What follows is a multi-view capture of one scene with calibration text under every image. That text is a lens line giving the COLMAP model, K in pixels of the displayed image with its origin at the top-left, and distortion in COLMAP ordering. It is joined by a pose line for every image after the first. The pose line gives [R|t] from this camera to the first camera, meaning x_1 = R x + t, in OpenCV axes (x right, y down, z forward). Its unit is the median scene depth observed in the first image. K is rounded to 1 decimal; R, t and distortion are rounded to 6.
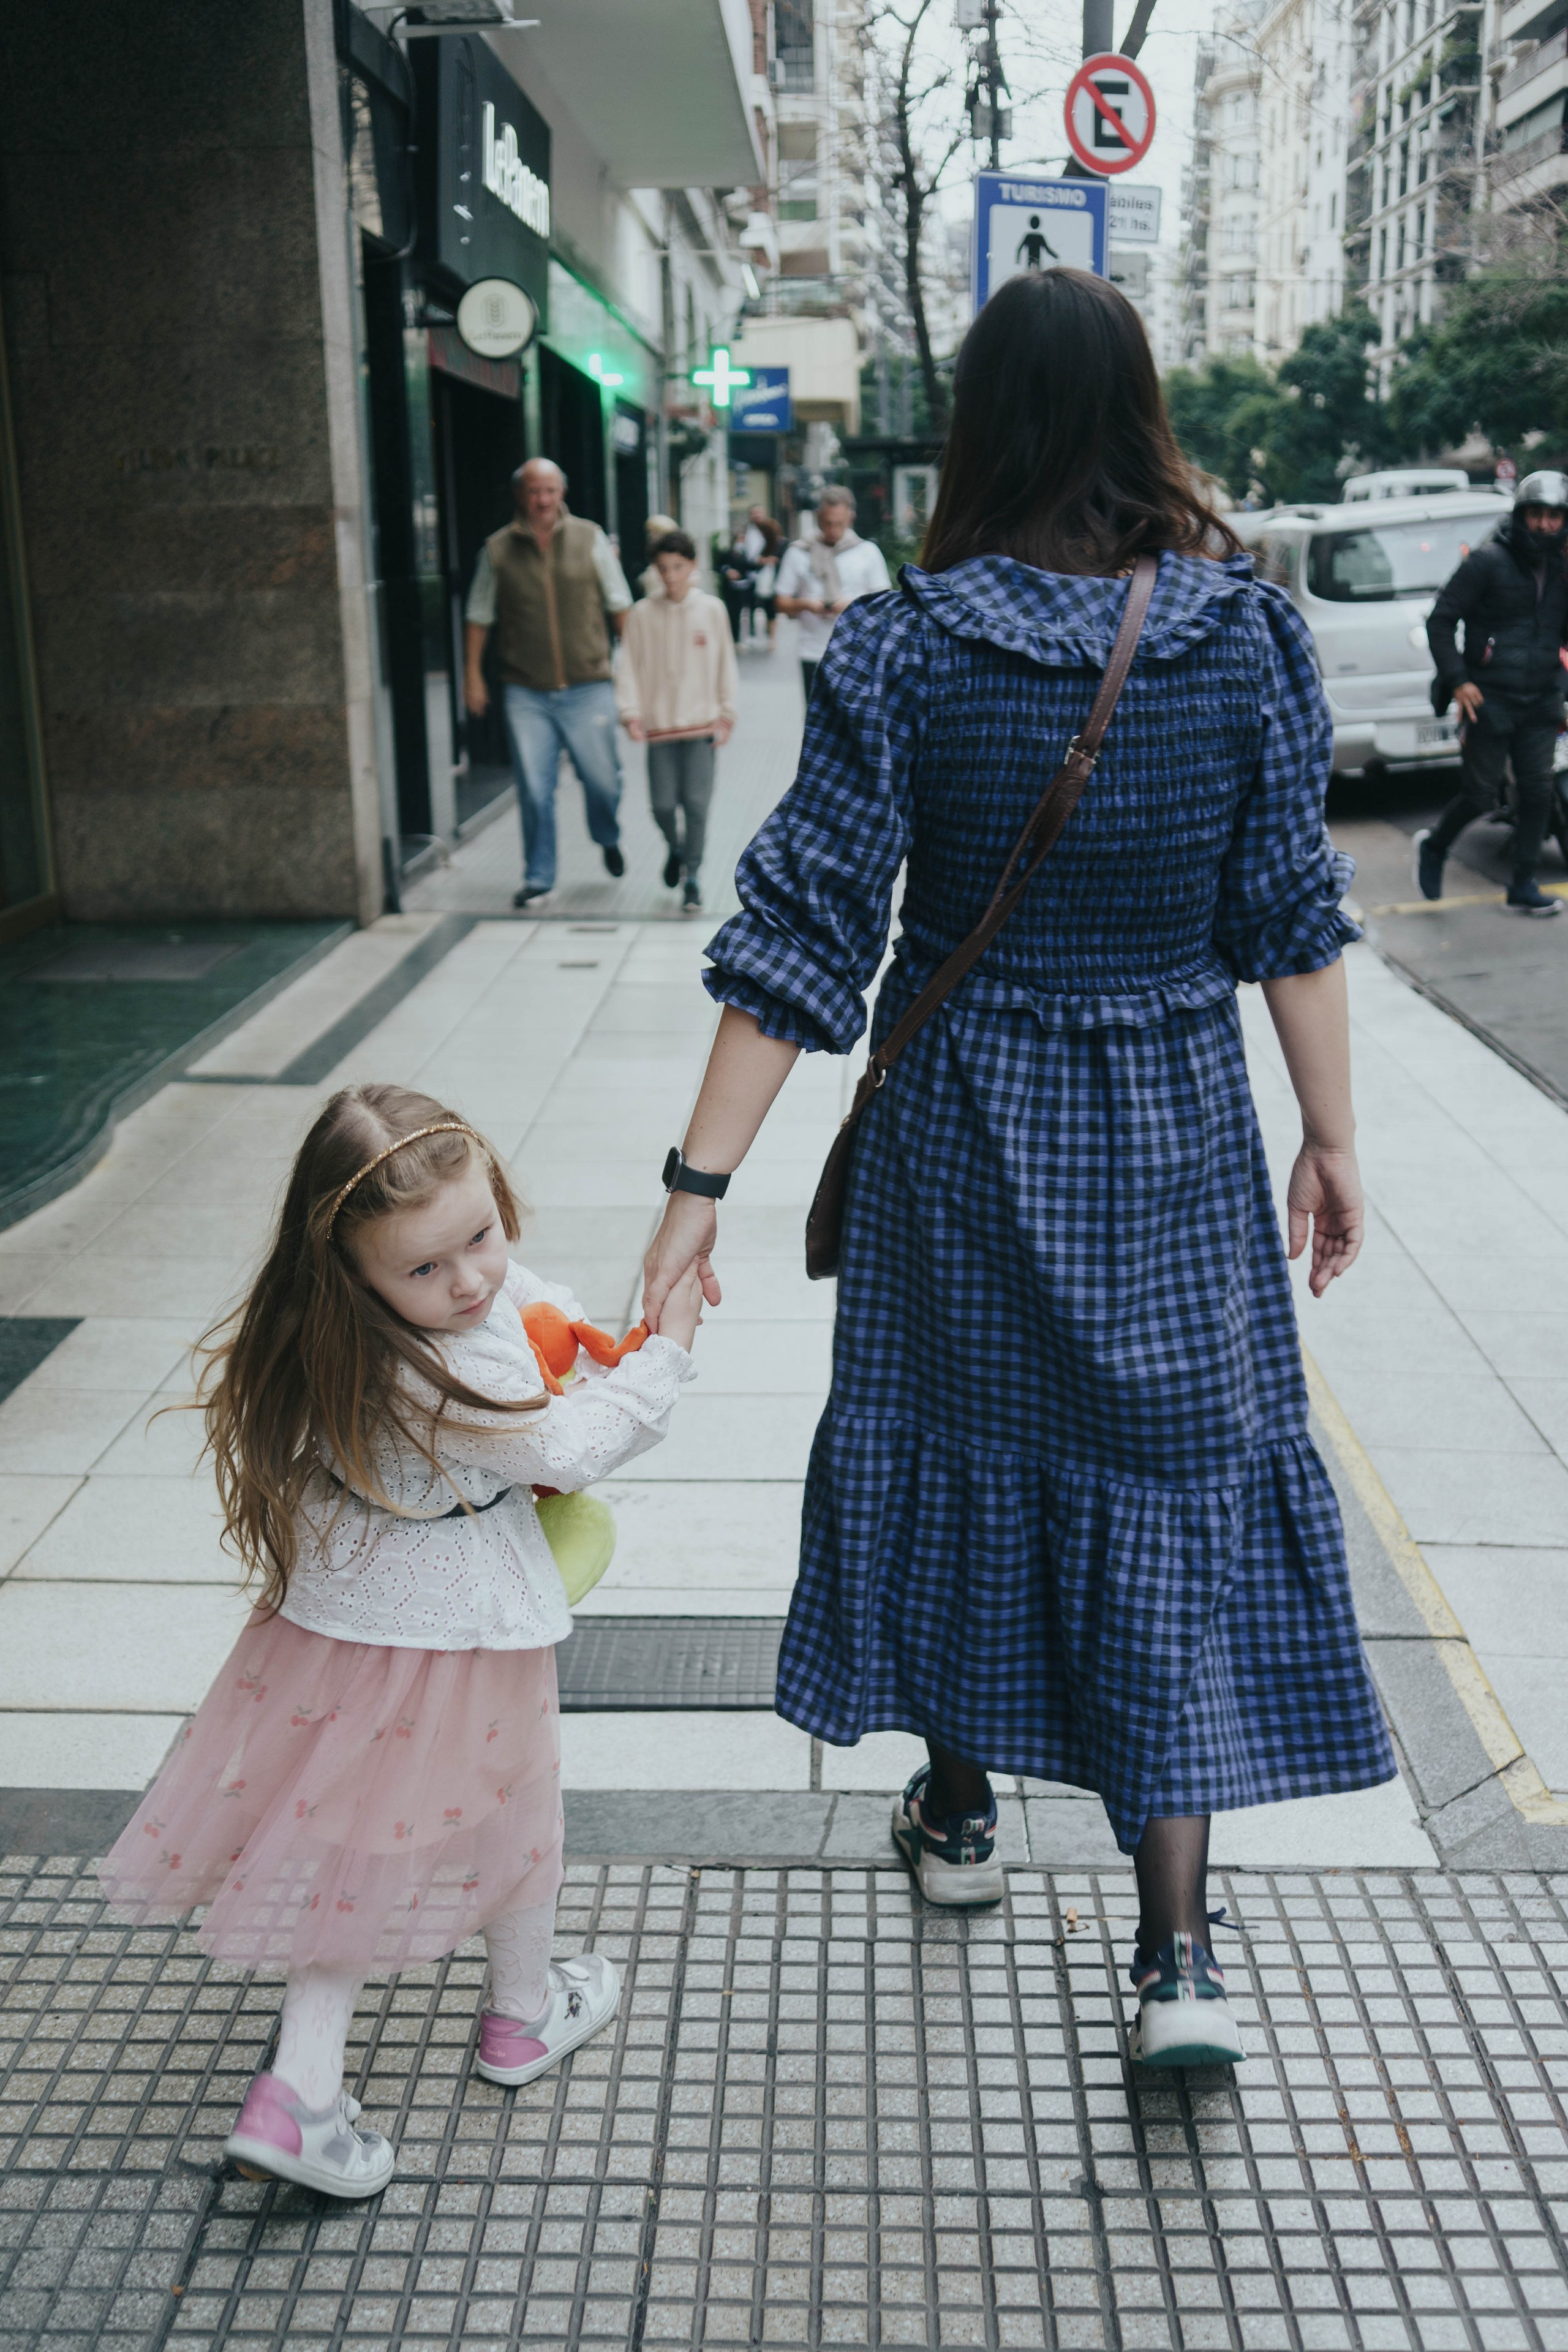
lens RADIAL K [[2366.5, 0, 774.1], [0, 2366.5, 1179.2], [0, 0, 1]] dist [0.028188, 0.000000]
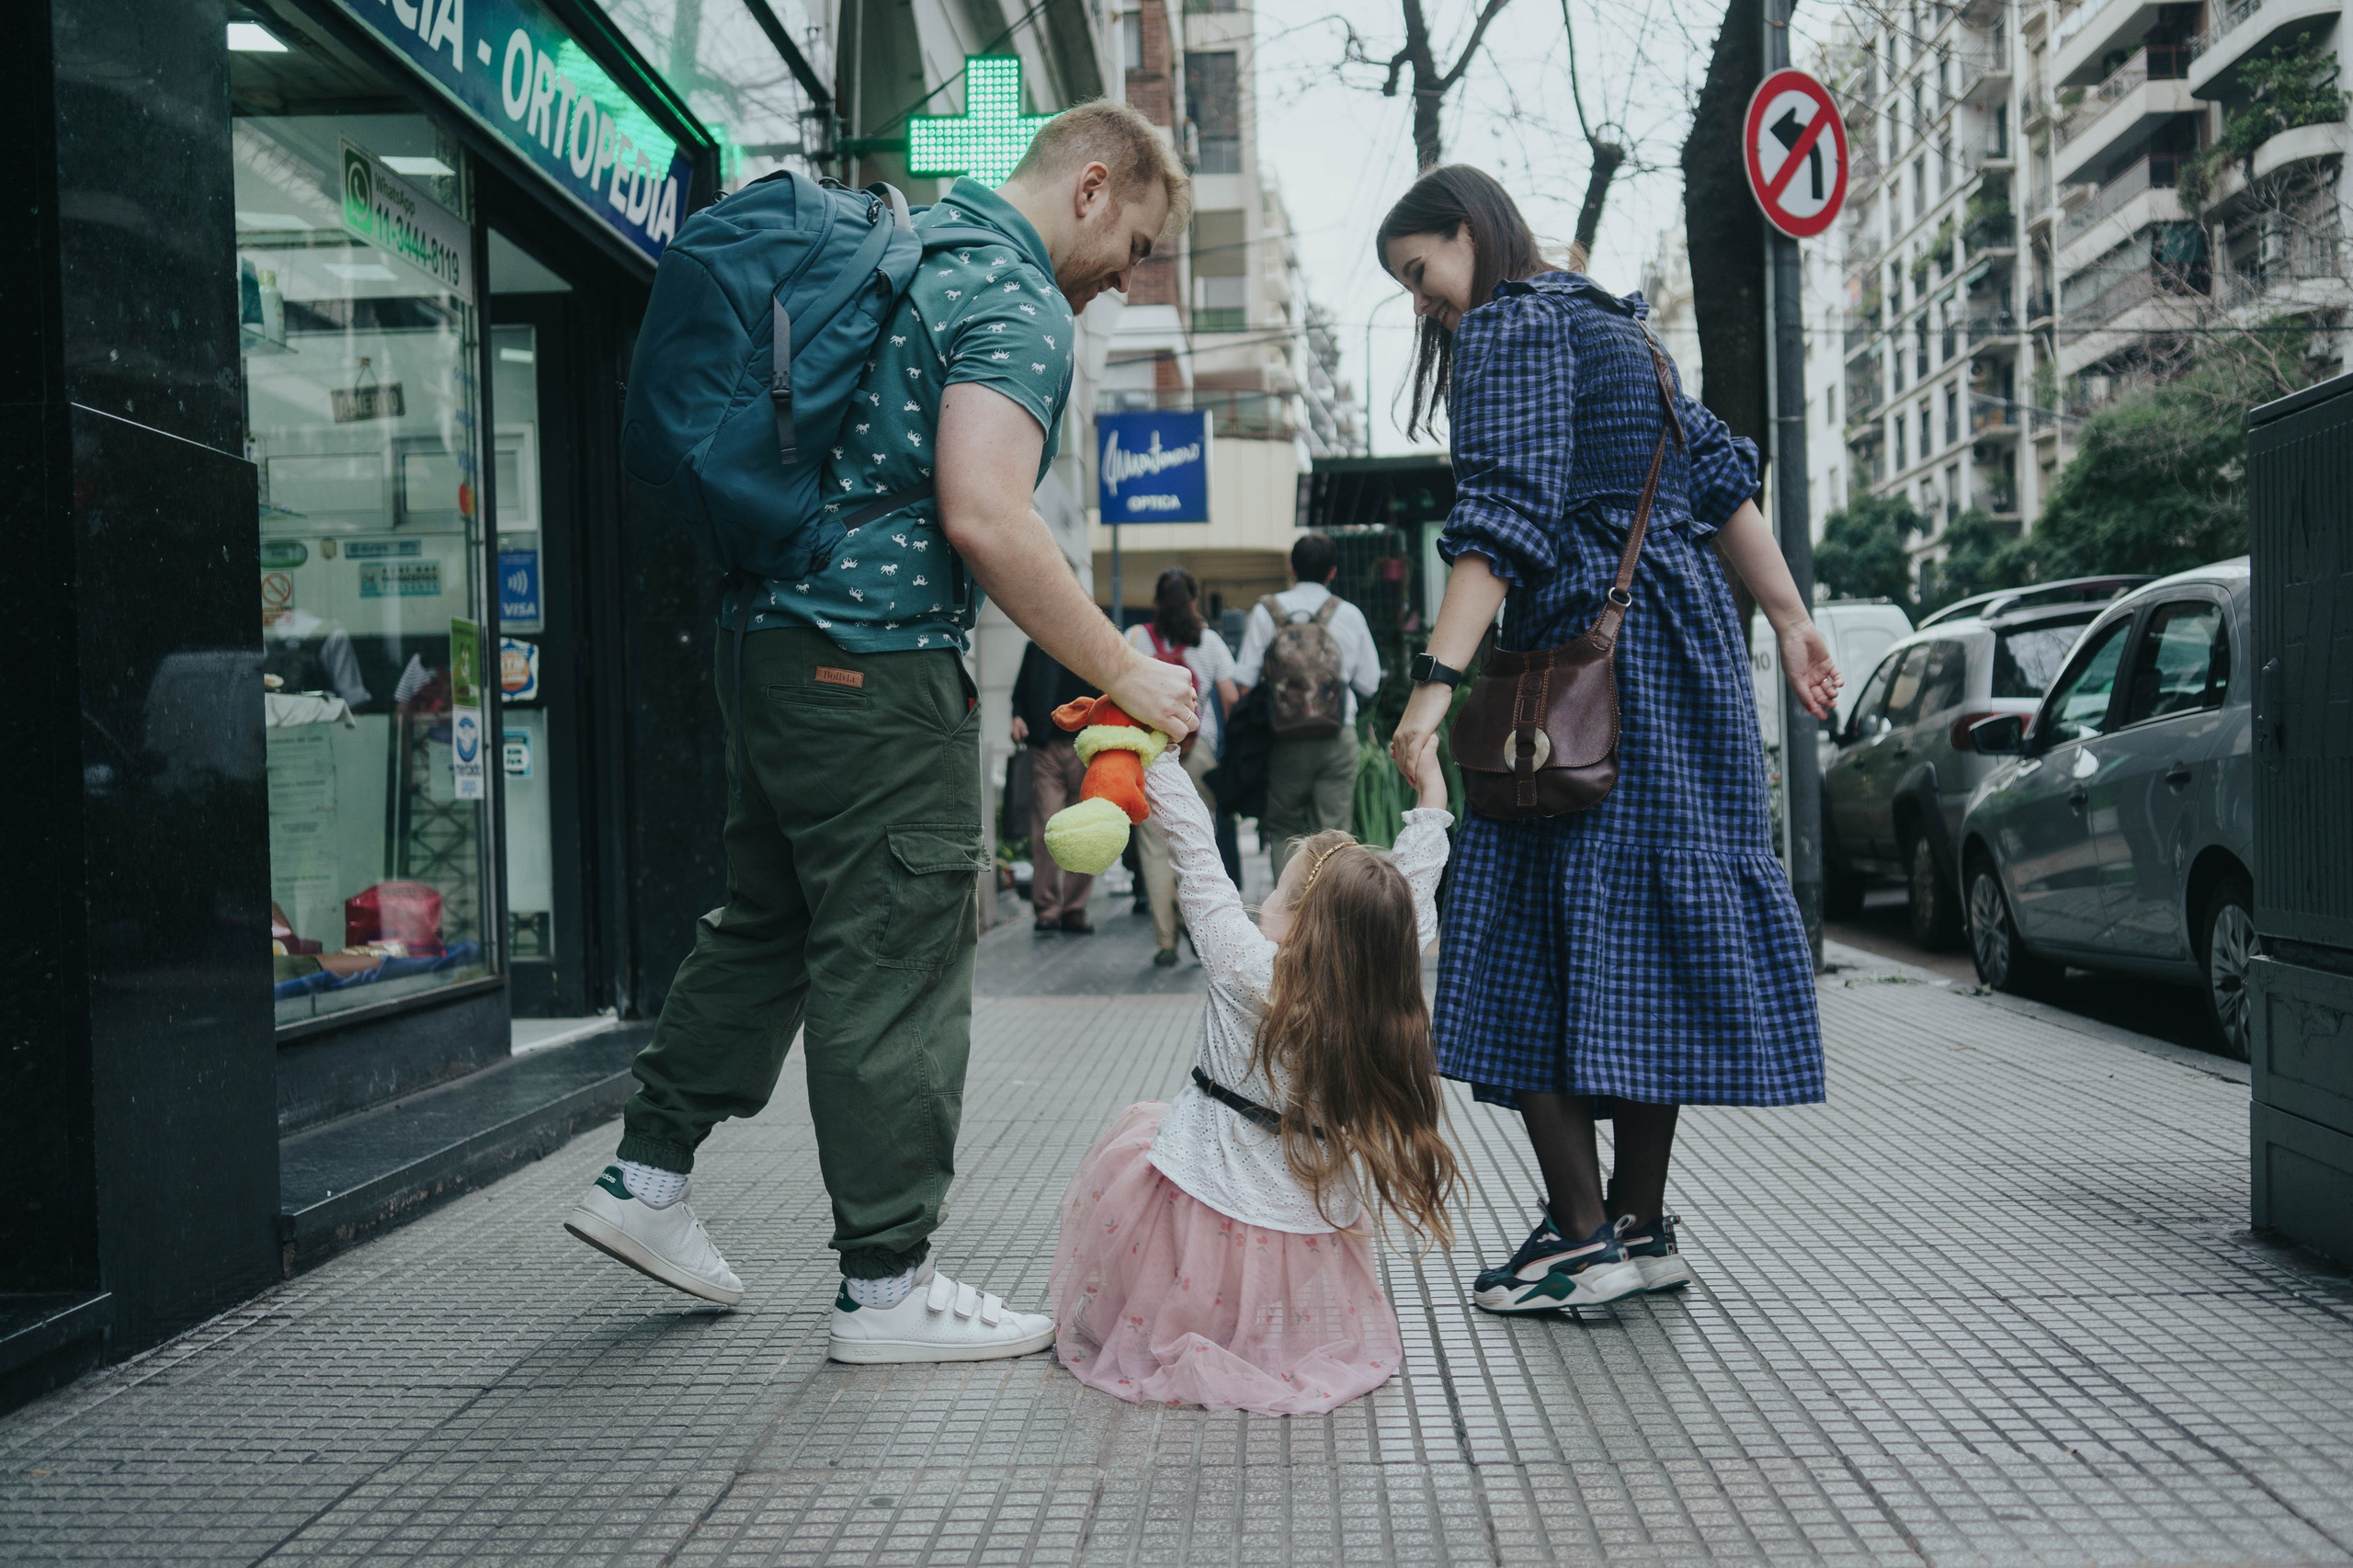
lens RADIAL K [[2367.5, 0, 1178.3], [0, 2367.5, 784.4], [0, 0, 1]] dist [0.028188, 0.000000]
pose [[0.999725, -0.019214, -0.013466, 0.002888], [0.014993, 0.964612, -0.263249, -0.049639], [0.018047, 0.262974, 0.964634, 0.210944]]
